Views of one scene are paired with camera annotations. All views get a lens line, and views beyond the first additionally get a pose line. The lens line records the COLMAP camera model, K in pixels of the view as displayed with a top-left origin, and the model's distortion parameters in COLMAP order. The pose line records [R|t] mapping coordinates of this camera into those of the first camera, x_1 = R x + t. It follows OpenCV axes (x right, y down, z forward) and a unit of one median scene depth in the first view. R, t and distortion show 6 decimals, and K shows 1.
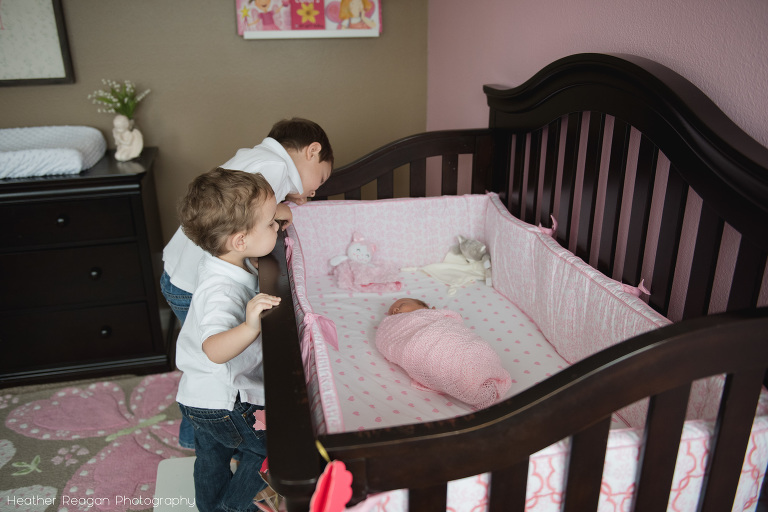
lens RADIAL K [[617.0, 0, 384.0], [0, 617.0, 256.0], [0, 0, 1]] dist [0.001861, 0.000218]
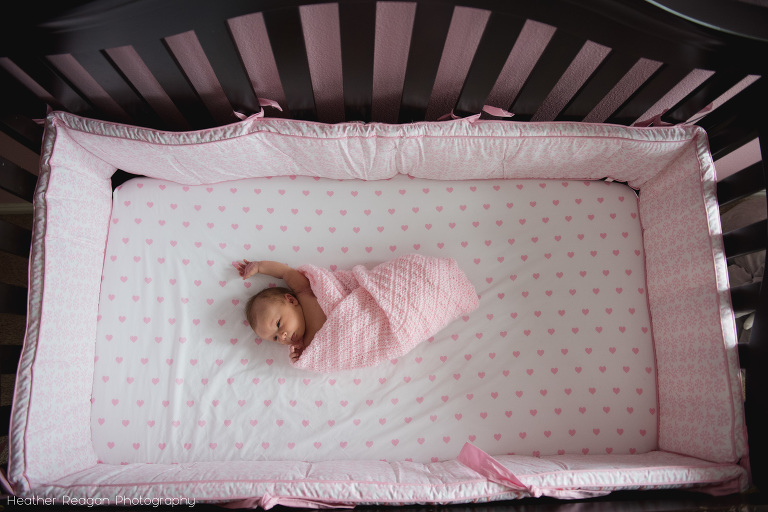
lens RADIAL K [[529.3, 0, 384.0], [0, 529.3, 256.0], [0, 0, 1]] dist [-0.002318, -0.001039]
pose [[0.186739, -0.958740, 0.214351, -0.000488], [0.339329, 0.267707, 0.901770, -0.482355], [-0.921946, -0.095660, 0.375320, 0.590538]]
